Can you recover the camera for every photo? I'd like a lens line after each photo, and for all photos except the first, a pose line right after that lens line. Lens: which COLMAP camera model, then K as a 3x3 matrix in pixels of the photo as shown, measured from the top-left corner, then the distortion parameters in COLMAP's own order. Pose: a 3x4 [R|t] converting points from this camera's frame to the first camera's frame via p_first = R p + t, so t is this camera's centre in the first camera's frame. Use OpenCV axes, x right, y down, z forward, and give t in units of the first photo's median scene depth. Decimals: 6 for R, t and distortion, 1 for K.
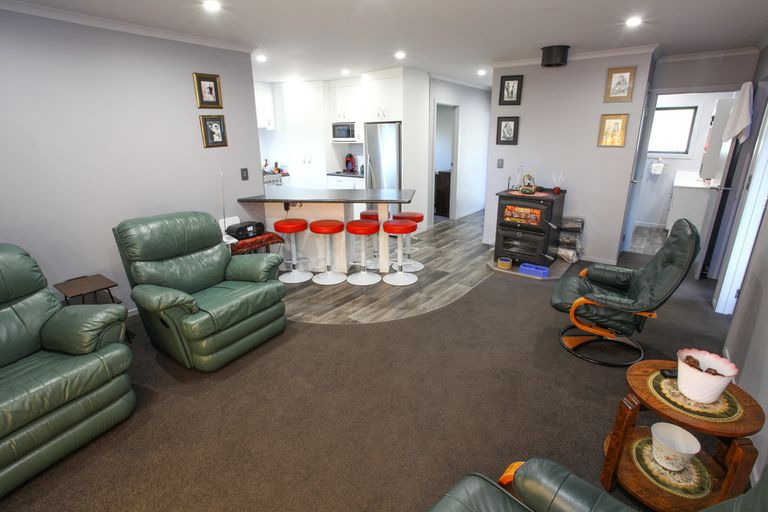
lens RADIAL K [[369.1, 0, 382.6], [0, 369.1, 256.2], [0, 0, 1]] dist [-0.028184, 0.000046]
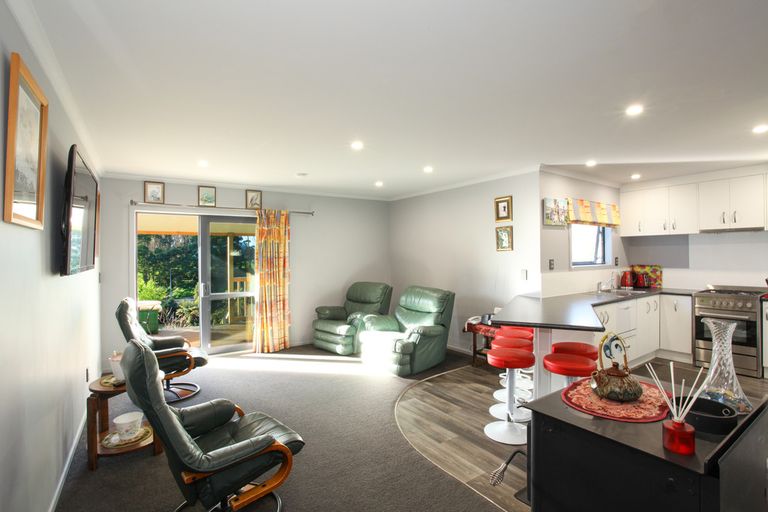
lens RADIAL K [[369.1, 0, 383.7], [0, 369.1, 254.7], [0, 0, 1]] dist [-0.028184, 0.000046]
pose [[-0.292961, 0.020604, -0.955902, 0.876658], [-0.286061, 0.952084, 0.108193, -0.303744], [0.912328, 0.305143, -0.273030, 0.973177]]
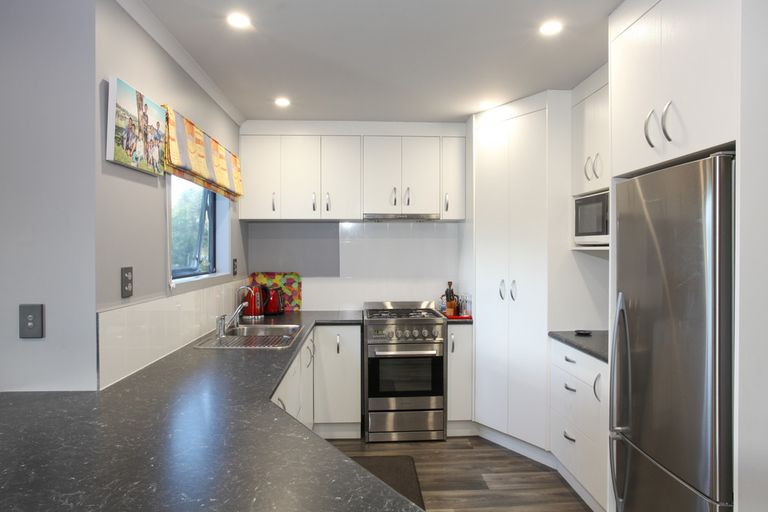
lens RADIAL K [[499.8, 0, 388.7], [0, 499.8, 255.7], [0, 0, 1]] dist [0.008318, 0.000998]
pose [[0.668140, 0.026095, -0.743577, 0.186356], [-0.244209, 0.951711, -0.186035, -0.295935], [0.702816, 0.305886, 0.642249, 0.991952]]
